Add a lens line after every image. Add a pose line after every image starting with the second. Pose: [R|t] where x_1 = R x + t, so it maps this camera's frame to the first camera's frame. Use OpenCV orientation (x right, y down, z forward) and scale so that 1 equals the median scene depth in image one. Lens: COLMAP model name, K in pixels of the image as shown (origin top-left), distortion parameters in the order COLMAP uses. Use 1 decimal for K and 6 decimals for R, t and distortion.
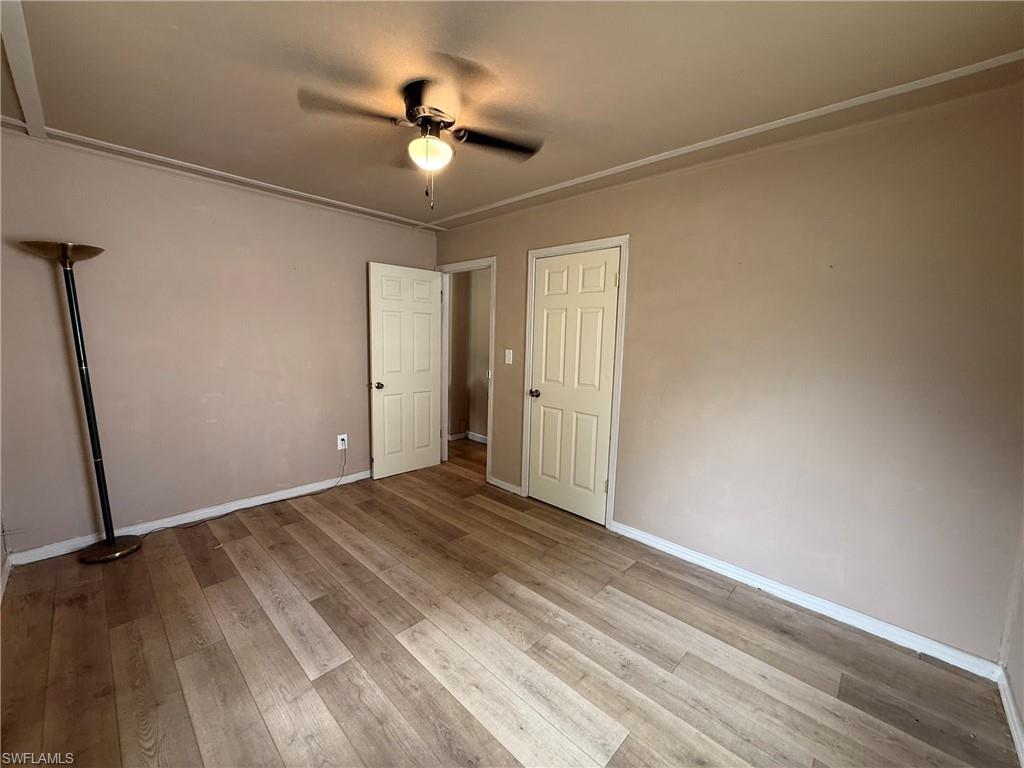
lens RADIAL K [[408.4, 0, 511.4], [0, 408.4, 389.2], [0, 0, 1]] dist [-0.002046, 0.000021]
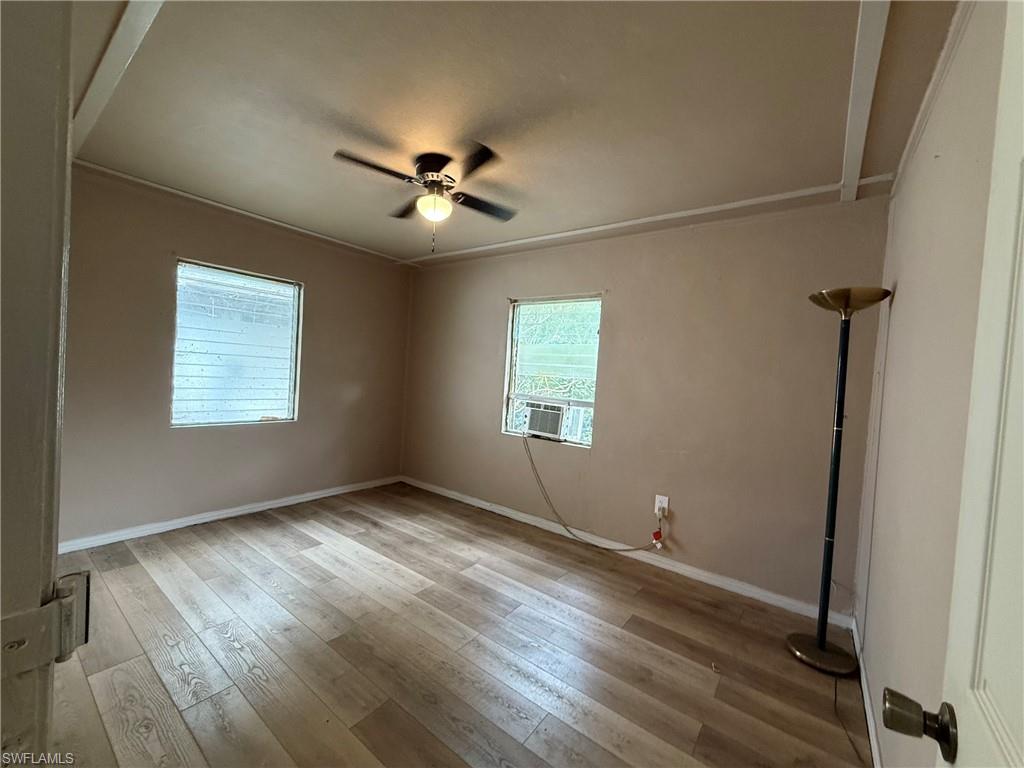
lens RADIAL K [[408.4, 0, 513.4], [0, 408.4, 385.7], [0, 0, 1]] dist [-0.002046, 0.000021]
pose [[-0.988902, -0.086773, -0.120594, -0.344089], [-0.104759, 0.982834, 0.151862, -0.276004], [0.105346, 0.162810, -0.981017, 2.394897]]
